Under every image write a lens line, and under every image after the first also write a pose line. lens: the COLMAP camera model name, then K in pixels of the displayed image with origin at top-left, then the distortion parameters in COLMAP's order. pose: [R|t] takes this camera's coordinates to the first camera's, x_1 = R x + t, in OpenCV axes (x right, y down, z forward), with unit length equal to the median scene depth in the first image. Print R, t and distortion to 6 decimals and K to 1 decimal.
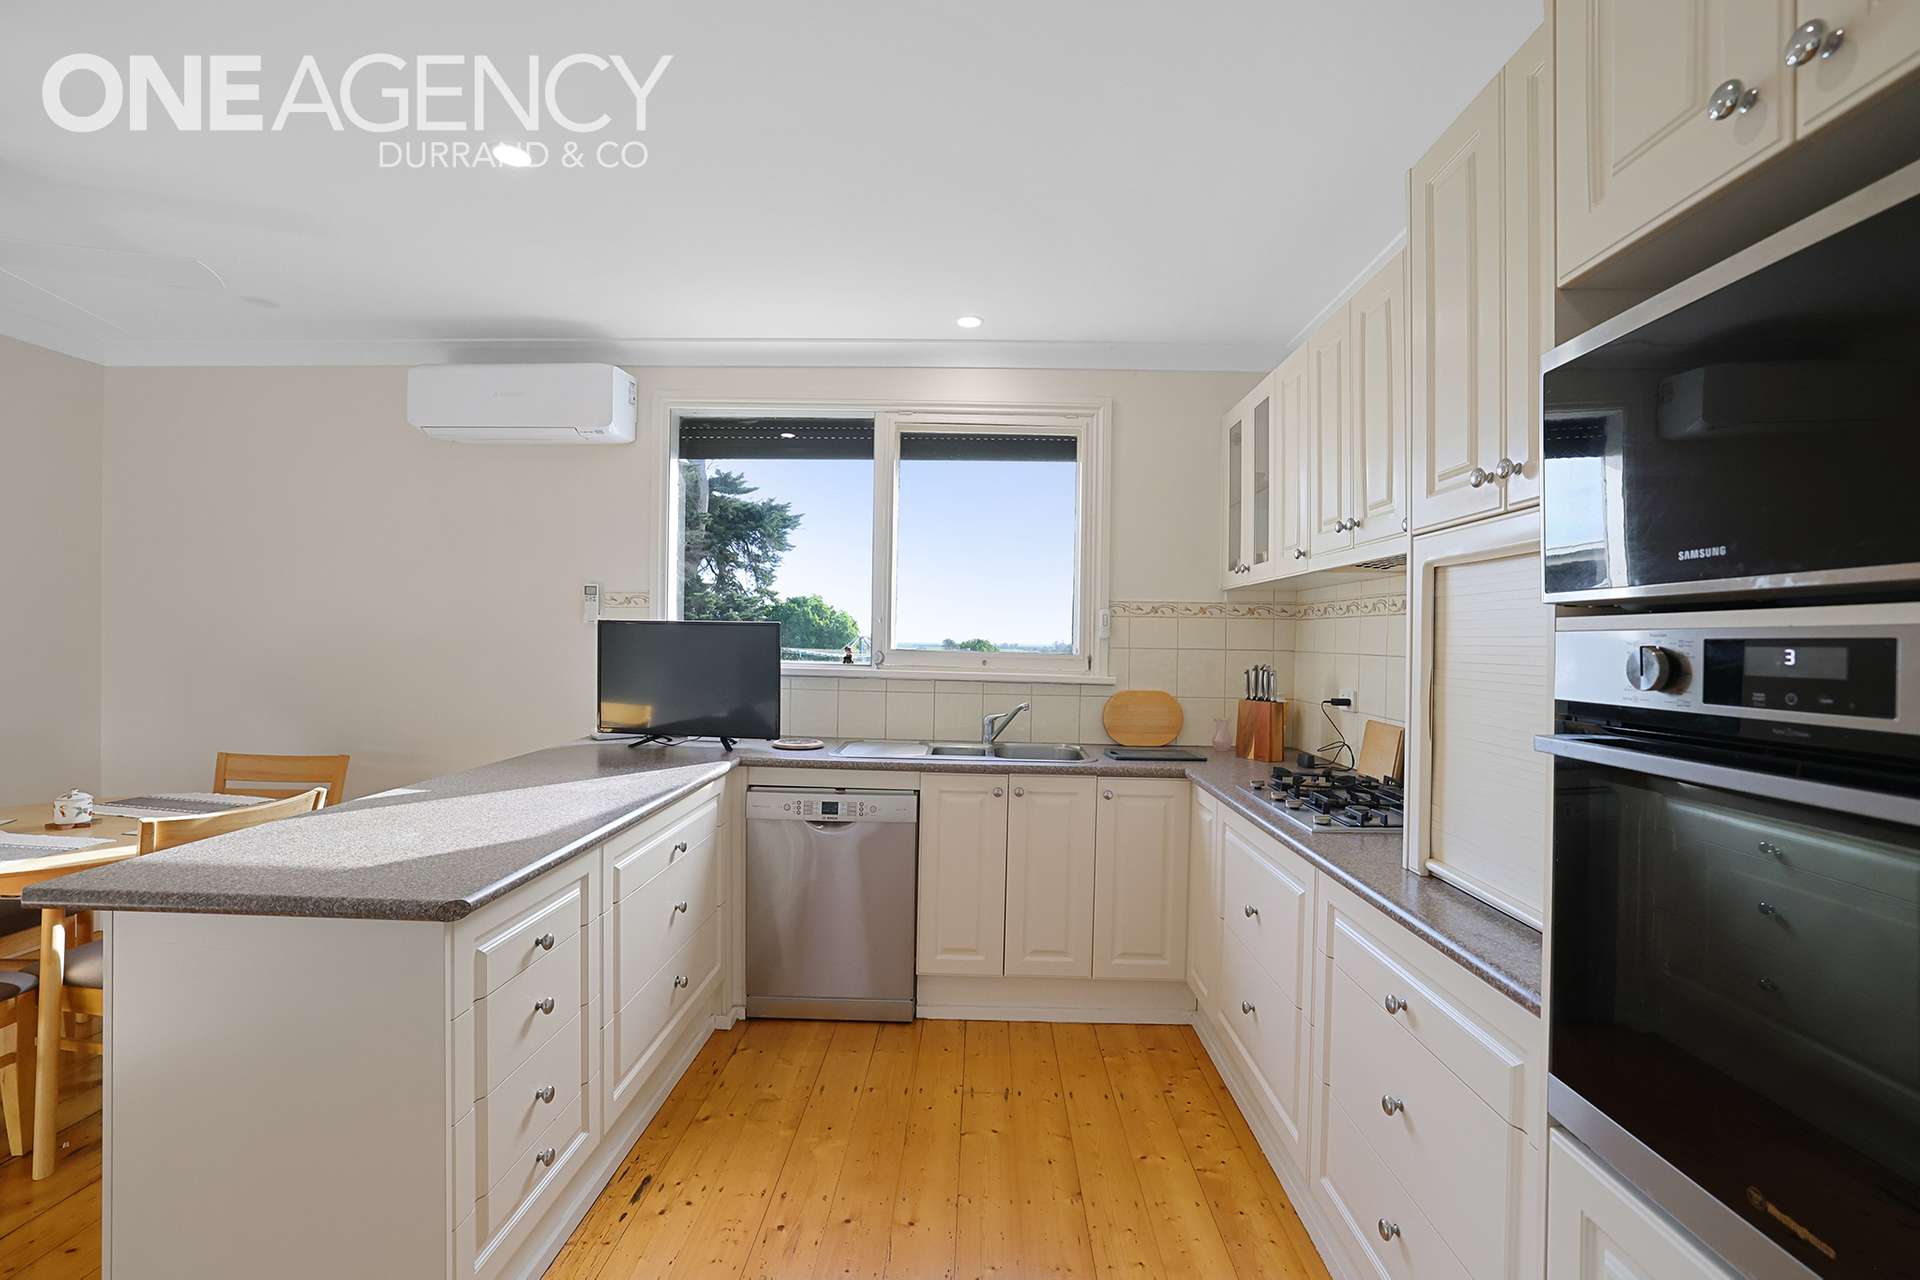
lens RADIAL K [[838.4, 0, 960.0], [0, 838.4, 640.0], [0, 0, 1]] dist [-0.000803, 0.000008]
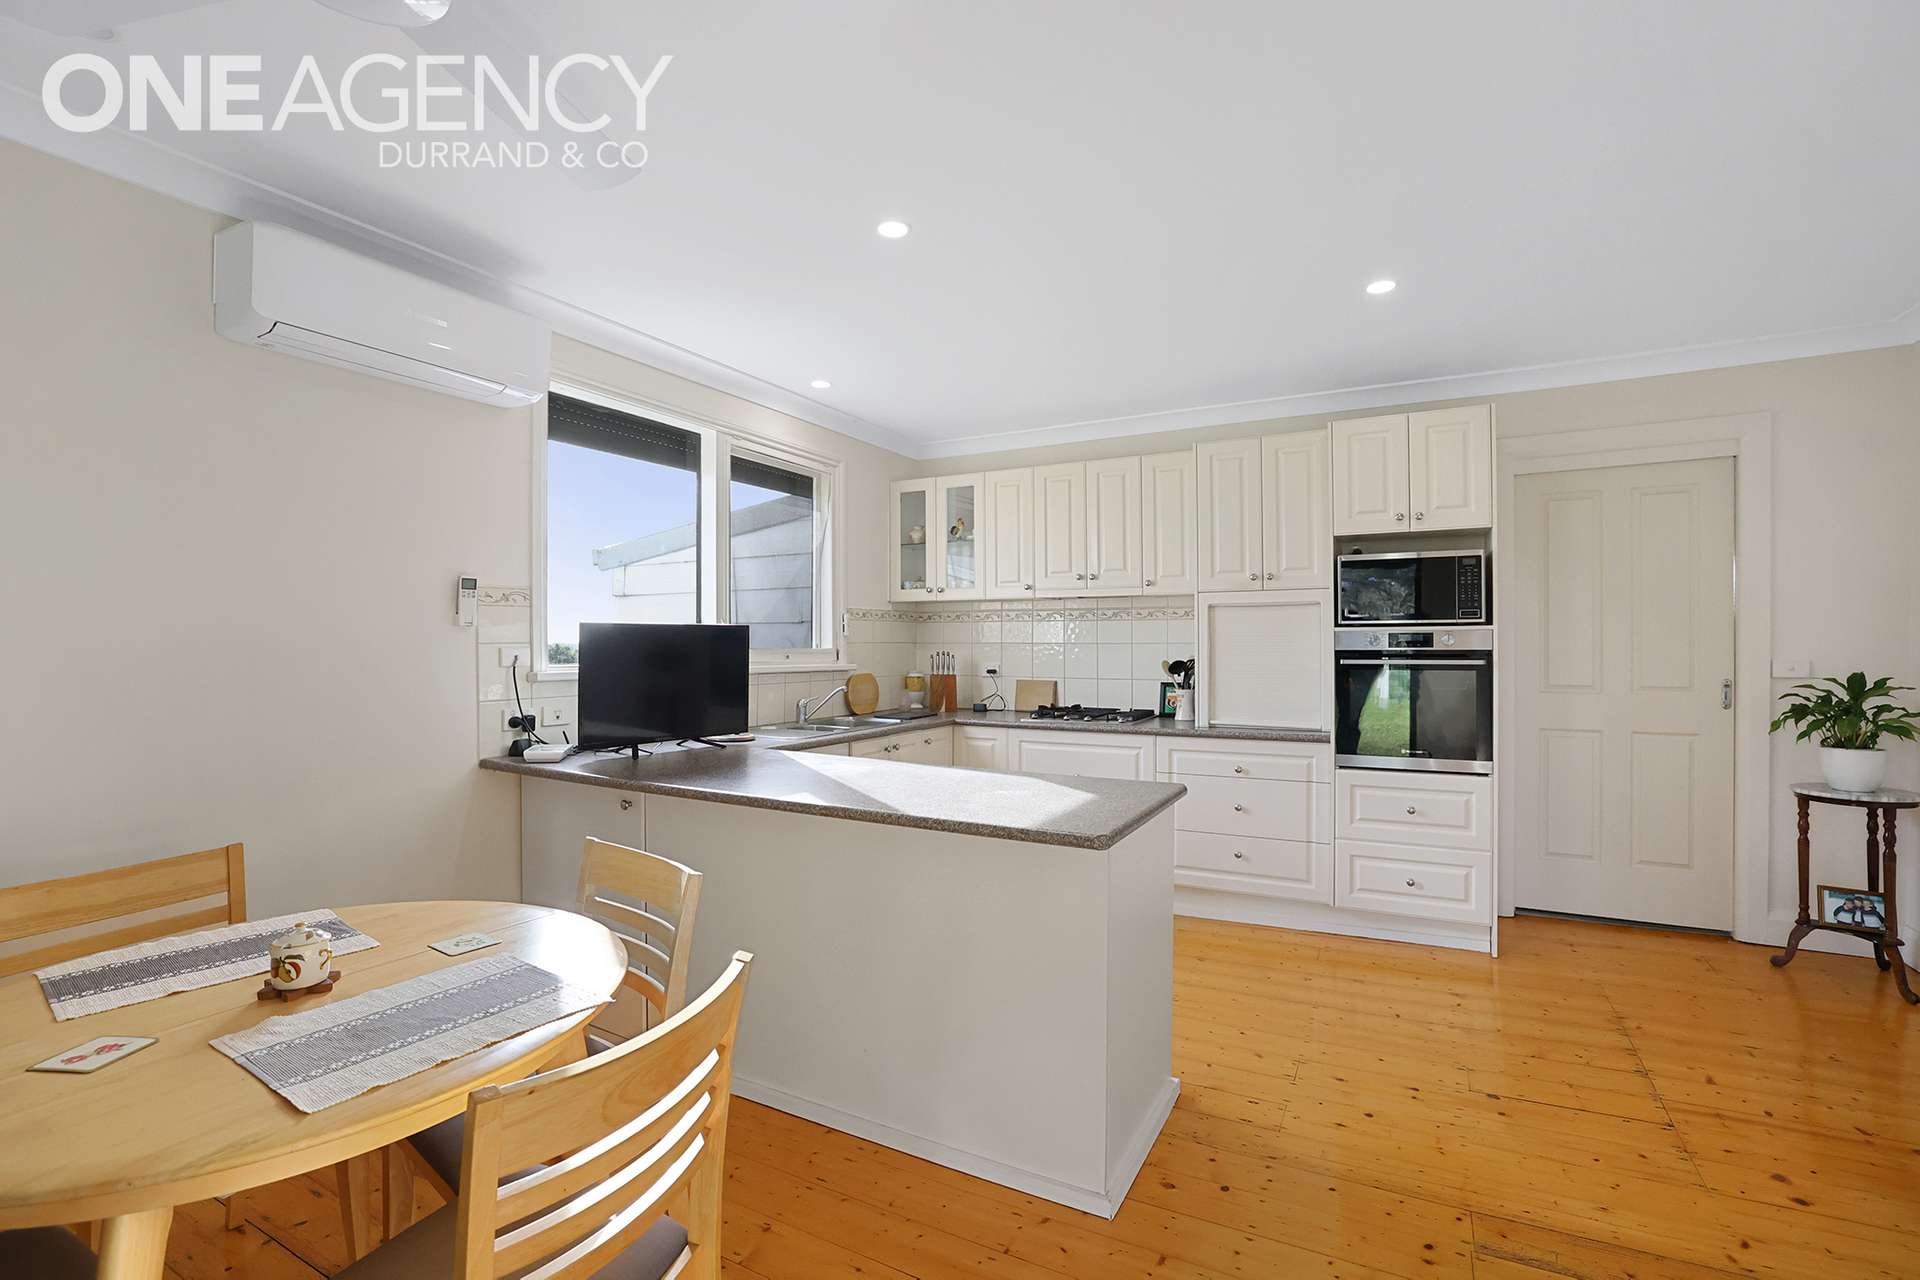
lens RADIAL K [[838.4, 0, 960.0], [0, 838.4, 640.0], [0, 0, 1]] dist [-0.000803, 0.000008]
pose [[0.456043, -0.017228, 0.889791, -0.934170], [0.011767, 0.999842, 0.013329, -0.011519], [-0.889880, 0.004391, 0.456174, 0.228177]]
